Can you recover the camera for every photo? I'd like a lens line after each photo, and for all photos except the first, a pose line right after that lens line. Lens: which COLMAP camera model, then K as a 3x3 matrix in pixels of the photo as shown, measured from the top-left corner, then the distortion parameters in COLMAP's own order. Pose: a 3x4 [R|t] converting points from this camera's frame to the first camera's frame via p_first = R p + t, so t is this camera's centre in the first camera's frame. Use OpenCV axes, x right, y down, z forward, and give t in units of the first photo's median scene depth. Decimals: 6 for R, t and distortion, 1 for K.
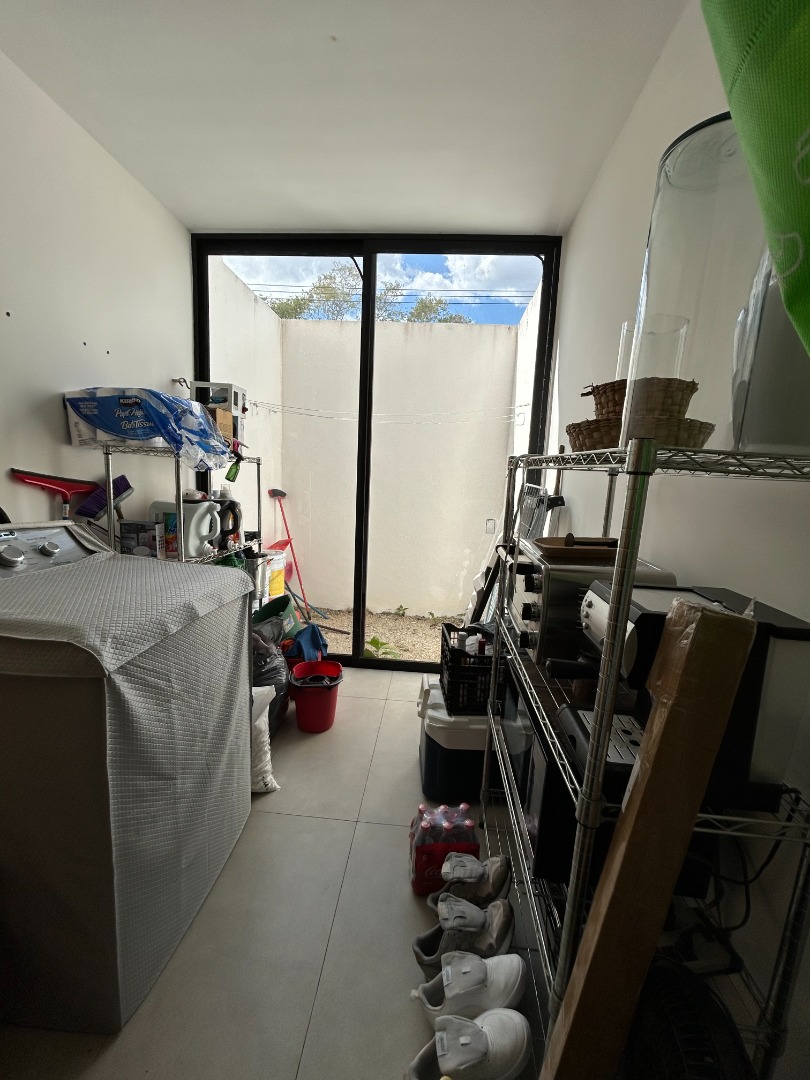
lens RADIAL K [[434.5, 0, 400.3], [0, 434.5, 541.9], [0, 0, 1]] dist [-0.002270, 0.001810]
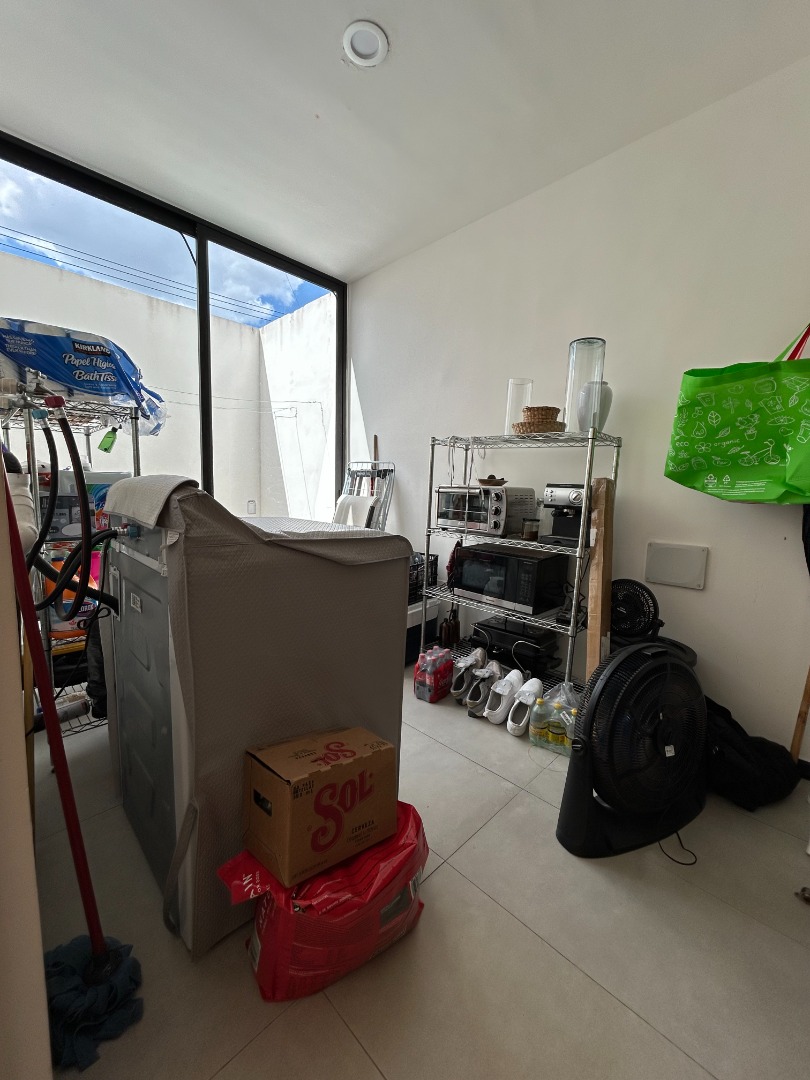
lens RADIAL K [[434.5, 0, 402.3], [0, 434.5, 539.5], [0, 0, 1]] dist [-0.002270, 0.001810]
pose [[0.644936, -0.122465, 0.754361, -0.888217], [0.122823, 0.990856, 0.055851, 0.075722], [-0.754303, 0.056632, 0.654080, -0.006384]]
